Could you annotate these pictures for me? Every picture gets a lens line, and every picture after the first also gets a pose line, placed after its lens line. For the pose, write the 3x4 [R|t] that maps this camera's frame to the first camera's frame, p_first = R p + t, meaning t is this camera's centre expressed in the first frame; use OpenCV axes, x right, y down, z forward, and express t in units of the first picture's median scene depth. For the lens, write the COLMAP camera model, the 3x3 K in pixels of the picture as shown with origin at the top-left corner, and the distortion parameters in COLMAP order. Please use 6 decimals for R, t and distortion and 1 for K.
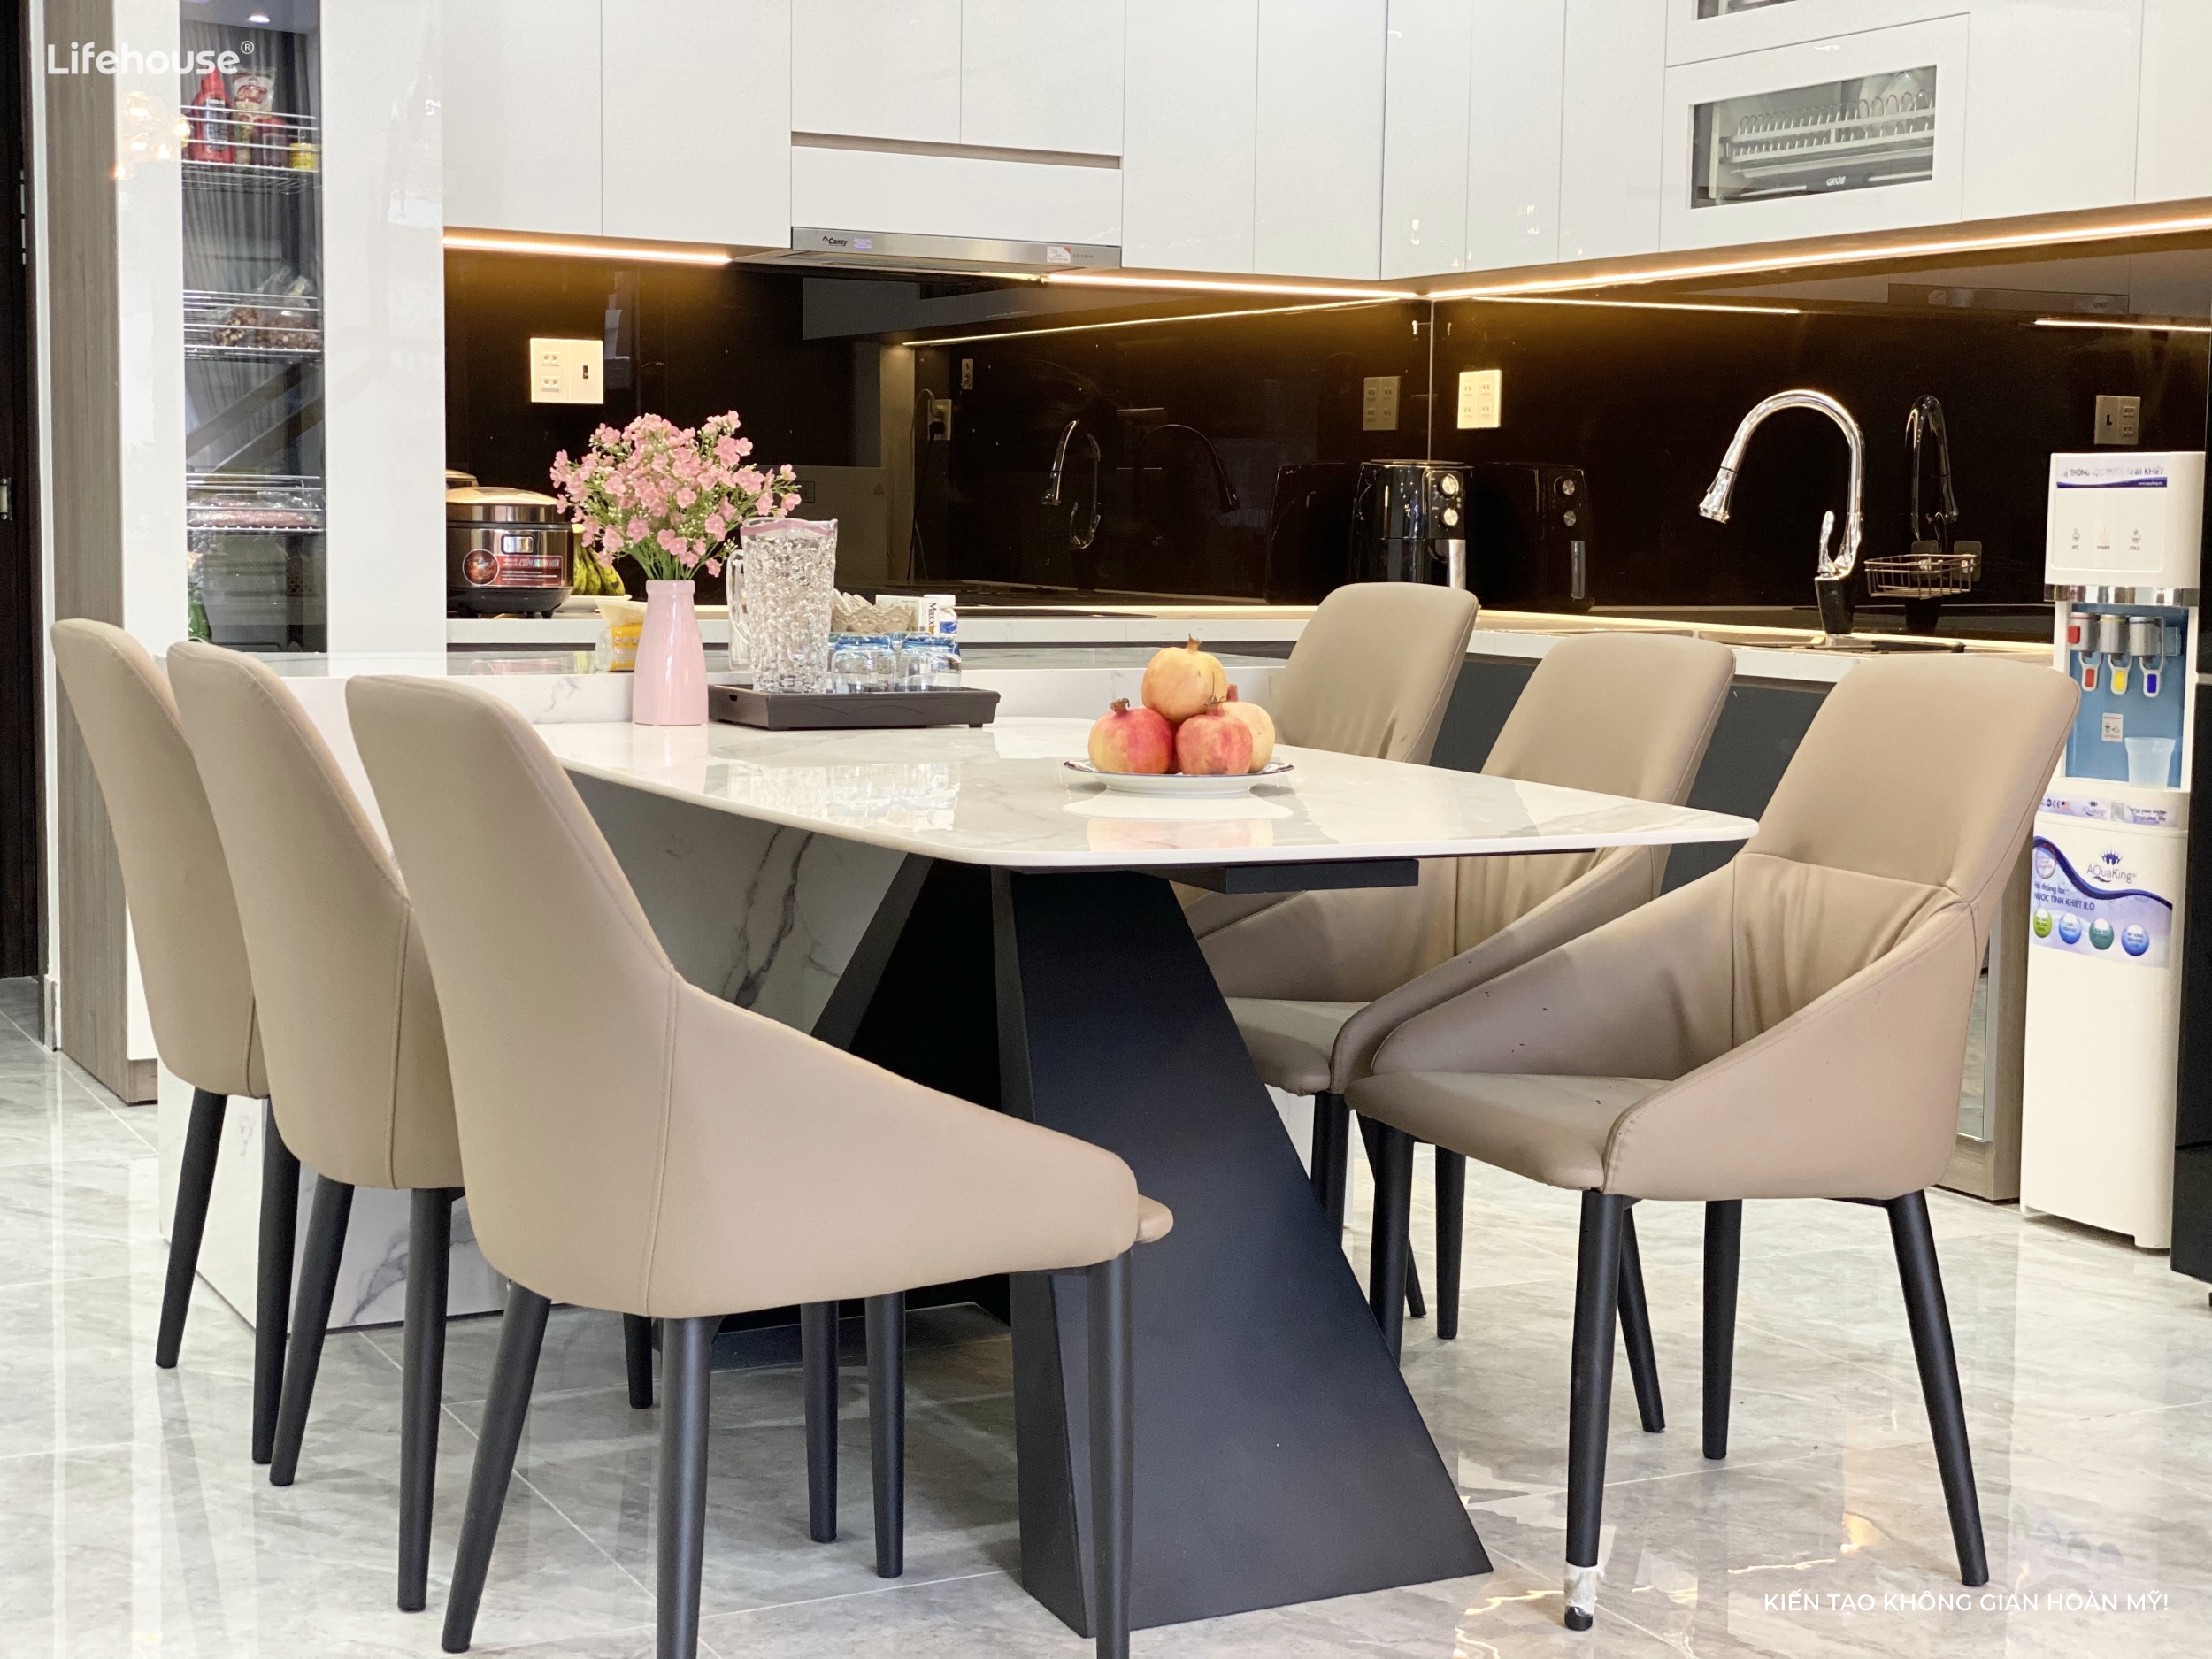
lens RADIAL K [[3320.9, 0, 1105.3], [0, 3320.9, 796.8], [0, 0, 1]] dist [0.010695, -0.037800]
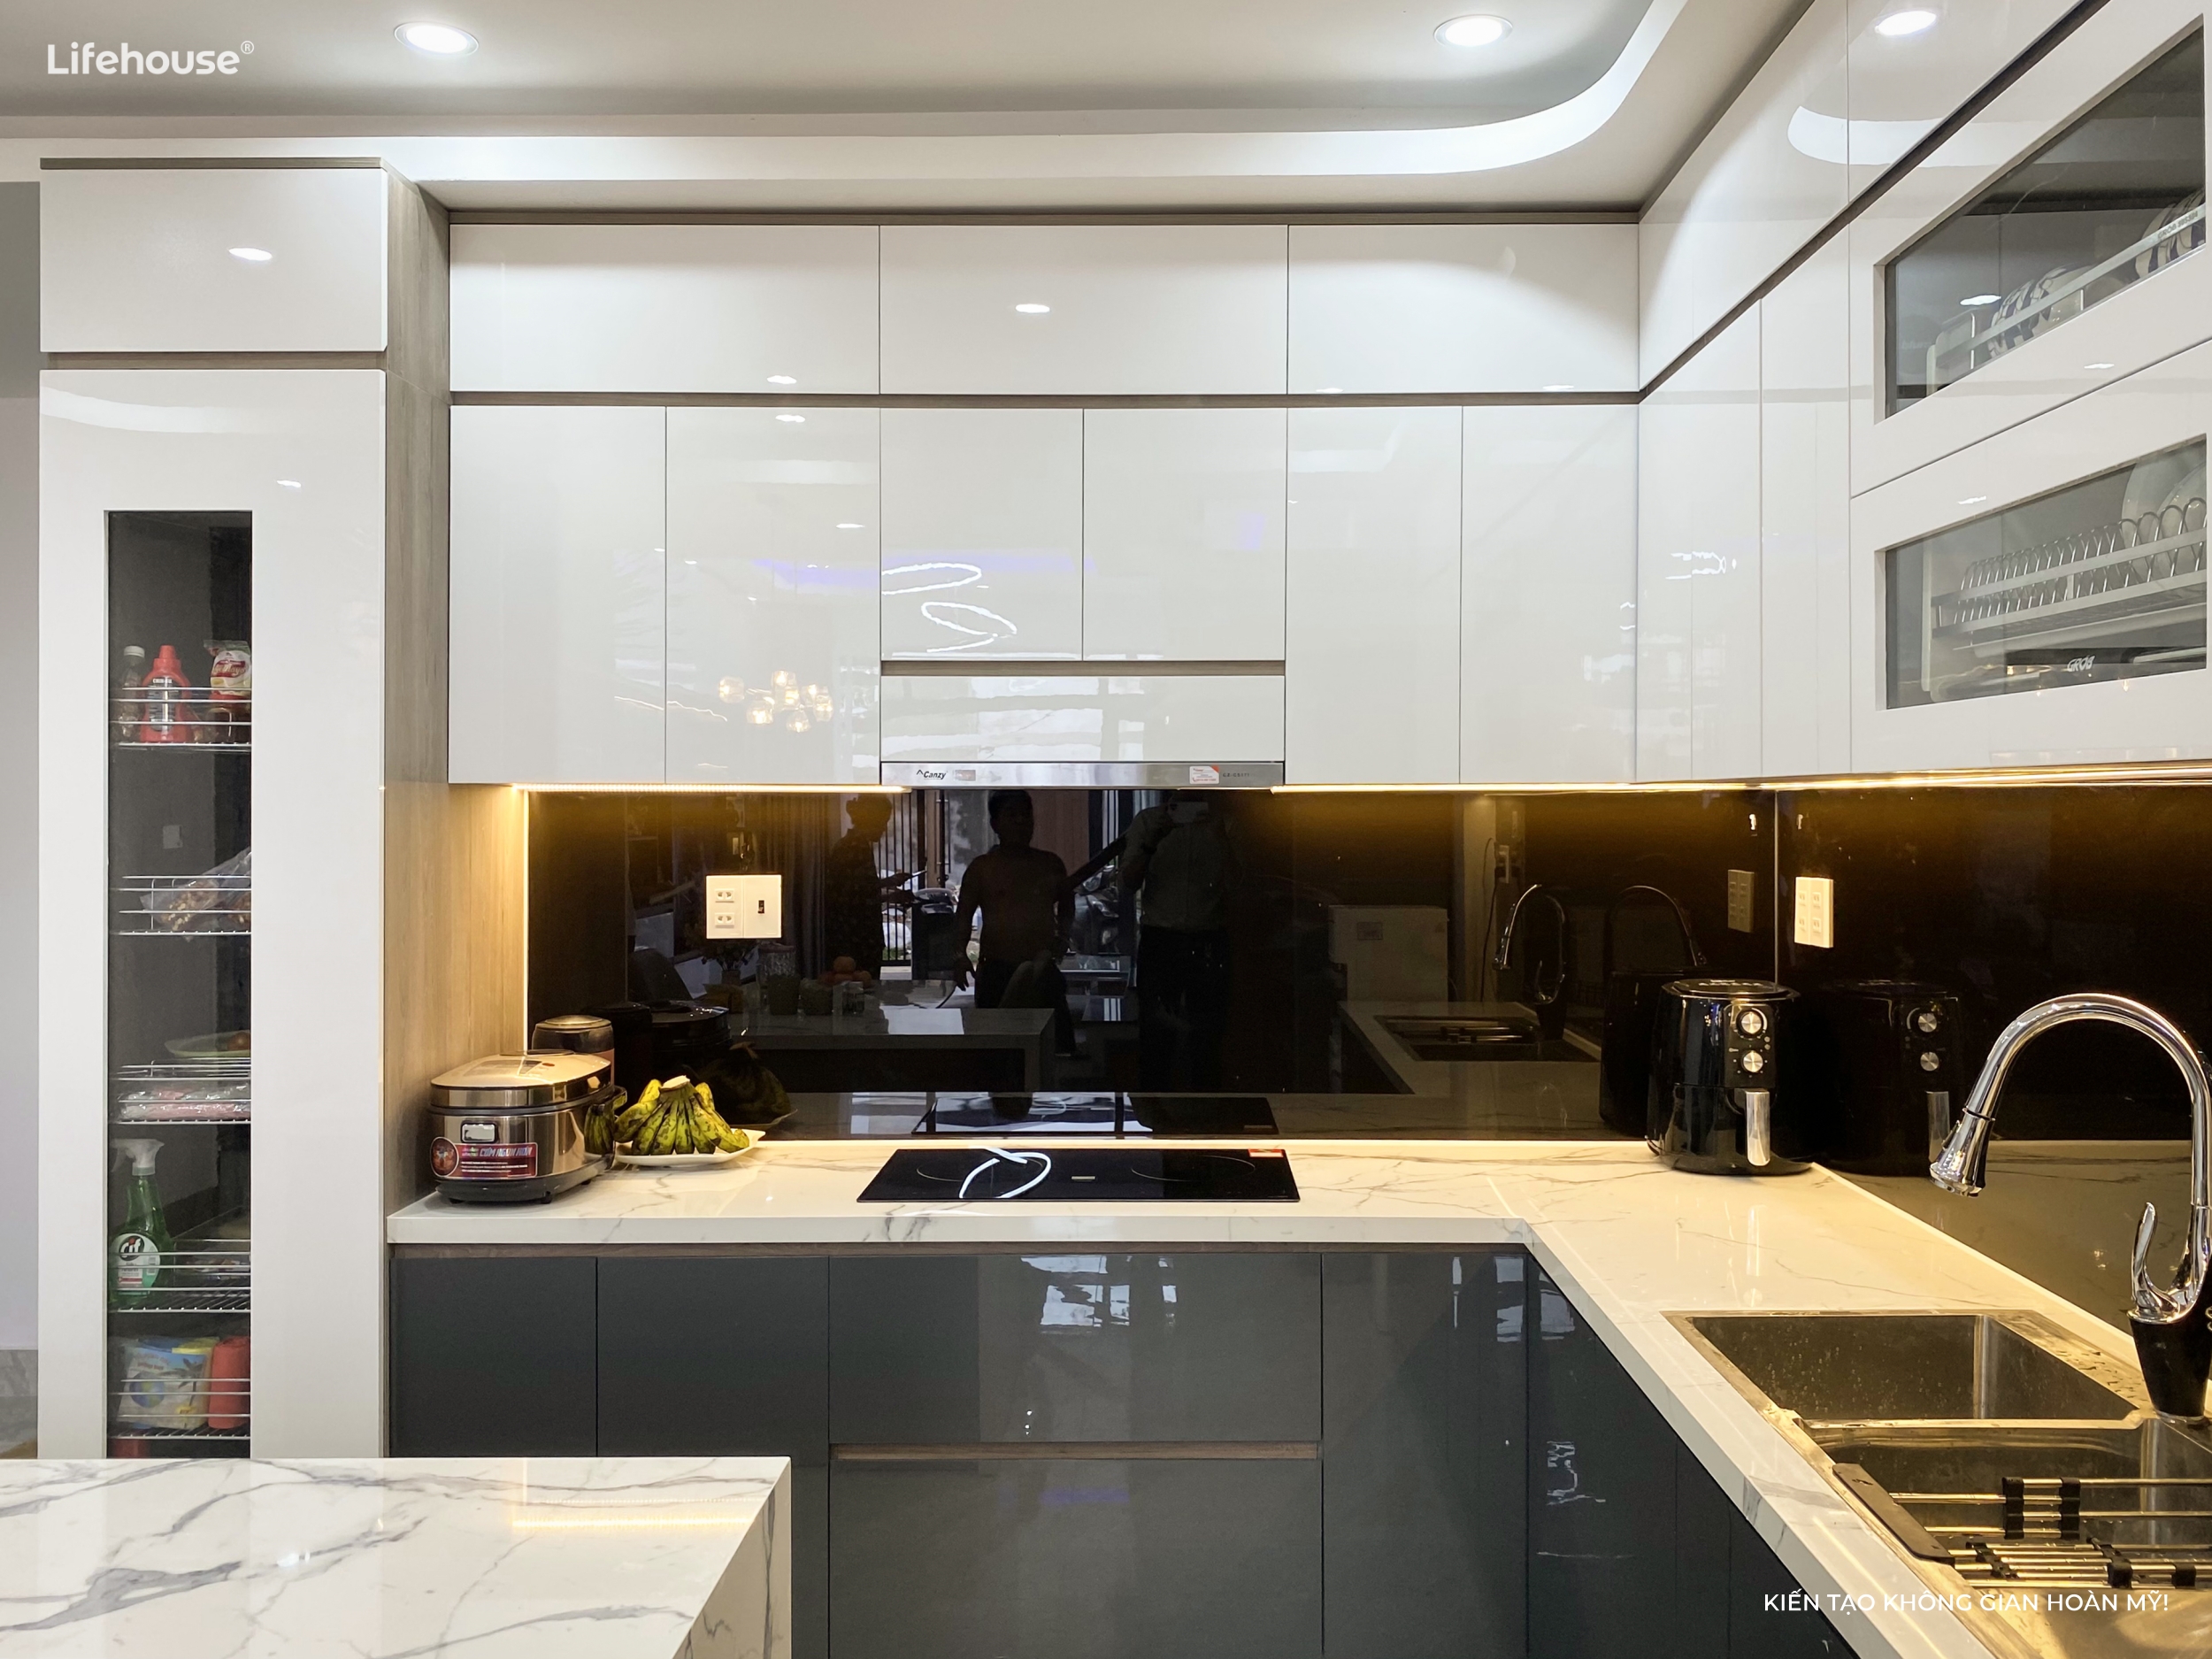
lens RADIAL K [[1771.3, 0, 1106.0], [0, 1771.3, 829.5], [0, 0, 1]] dist [-0.016441, -0.010279]
pose [[0.873369, -0.011820, -0.486915, 0.205971], [-0.024405, 0.997388, -0.067988, -0.125070], [0.486447, 0.071262, 0.870799, 0.622814]]
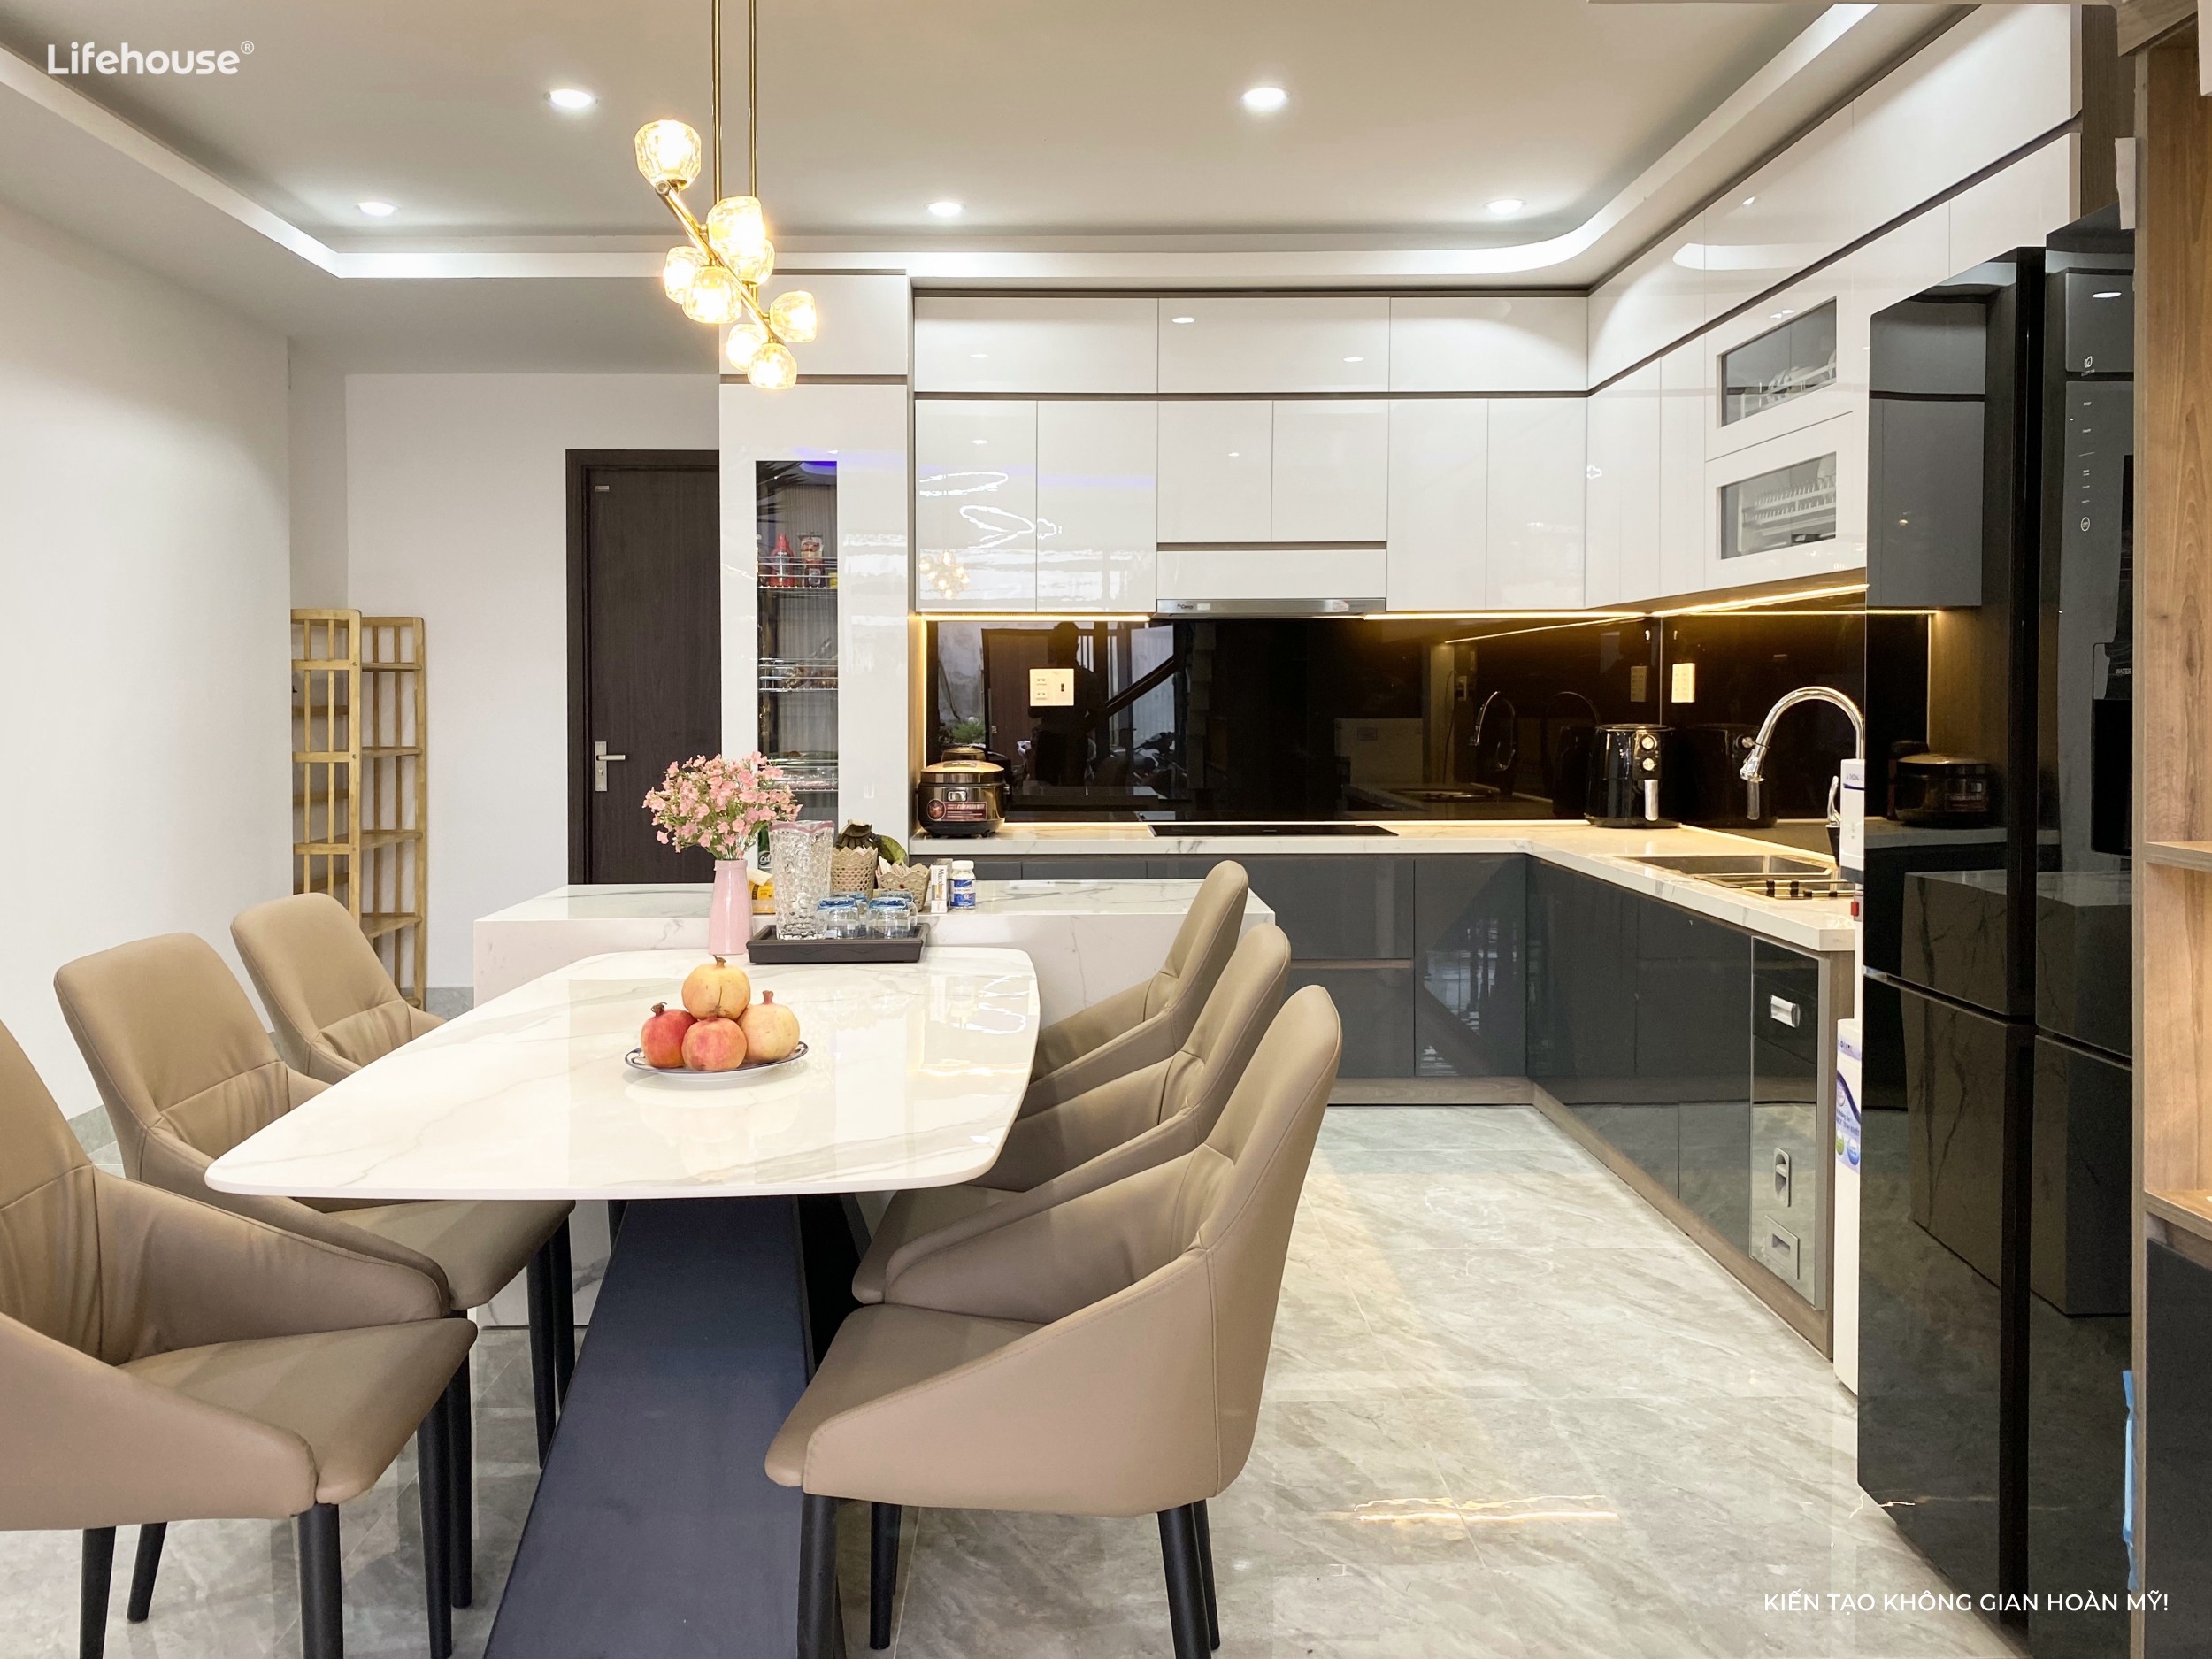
lens RADIAL K [[1691.0, 0, 962.1], [0, 1691.0, 748.9], [0, 0, 1]] dist [0.009176, -0.065750]
pose [[0.864640, -0.003435, -0.502380, 0.252008], [-0.023350, 0.998621, -0.047016, -0.056422], [0.501849, 0.052382, 0.863368, 0.230495]]
